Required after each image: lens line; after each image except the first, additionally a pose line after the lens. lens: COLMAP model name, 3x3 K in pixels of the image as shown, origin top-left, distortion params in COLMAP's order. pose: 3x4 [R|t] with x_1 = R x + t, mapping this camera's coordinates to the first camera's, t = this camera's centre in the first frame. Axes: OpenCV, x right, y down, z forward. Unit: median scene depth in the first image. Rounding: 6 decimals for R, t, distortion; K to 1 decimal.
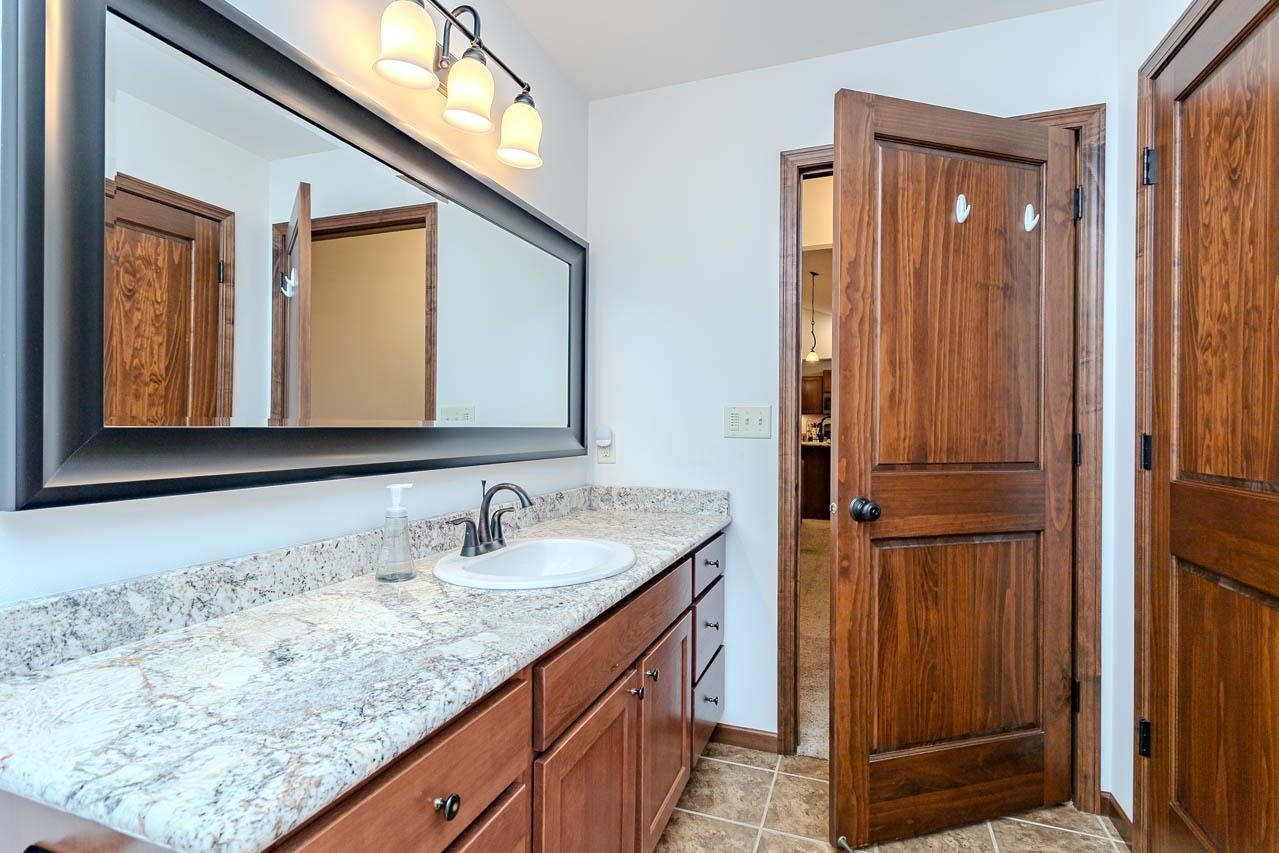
lens RADIAL K [[605.4, 0, 643.2], [0, 605.4, 424.6], [0, 0, 1]] dist [0.004818, -0.000106]
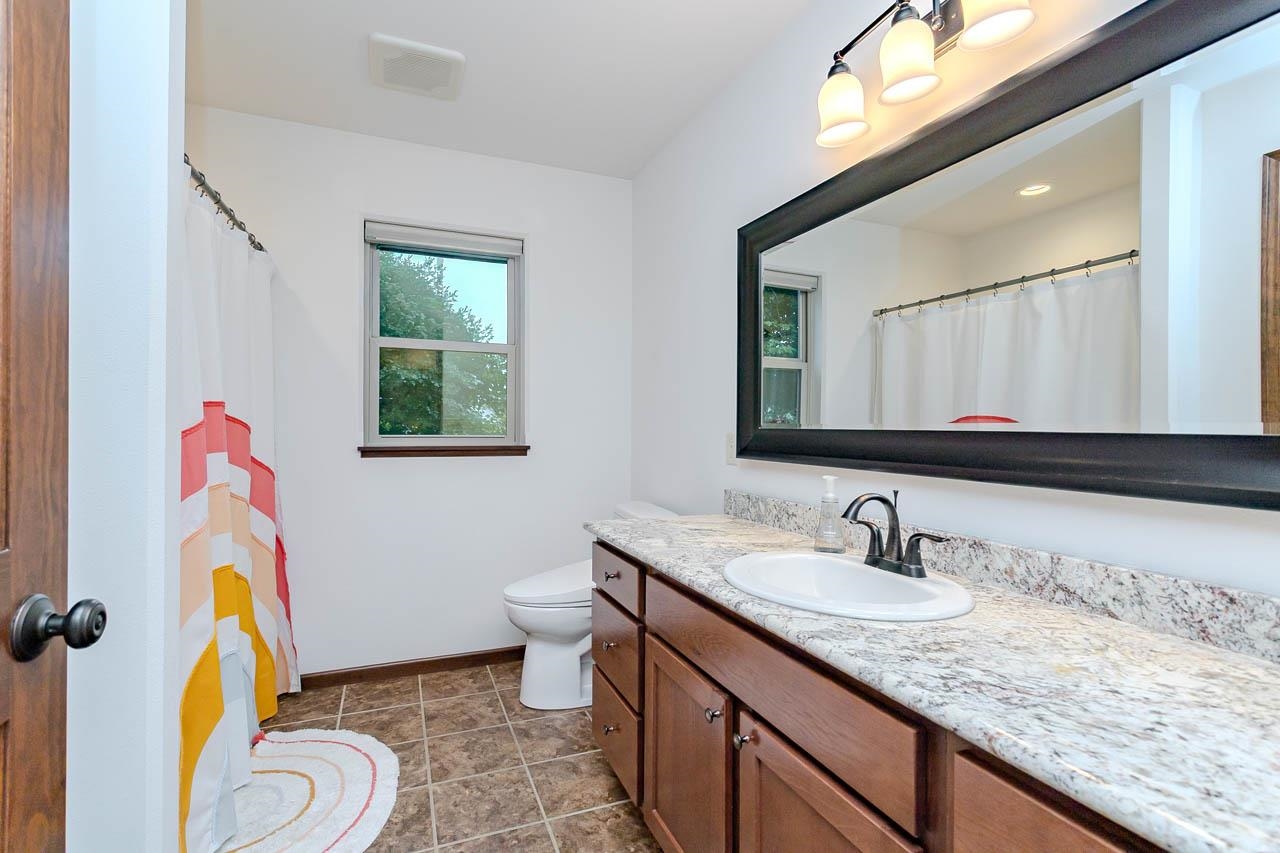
lens RADIAL K [[605.9, 0, 638.2], [0, 605.9, 425.0], [0, 0, 1]] dist [0.004818, -0.000106]
pose [[-0.745099, -0.012126, -0.666844, 0.890886], [-0.007527, 0.999924, -0.009771, 0.012235], [0.666912, -0.002261, -0.745133, 2.071202]]
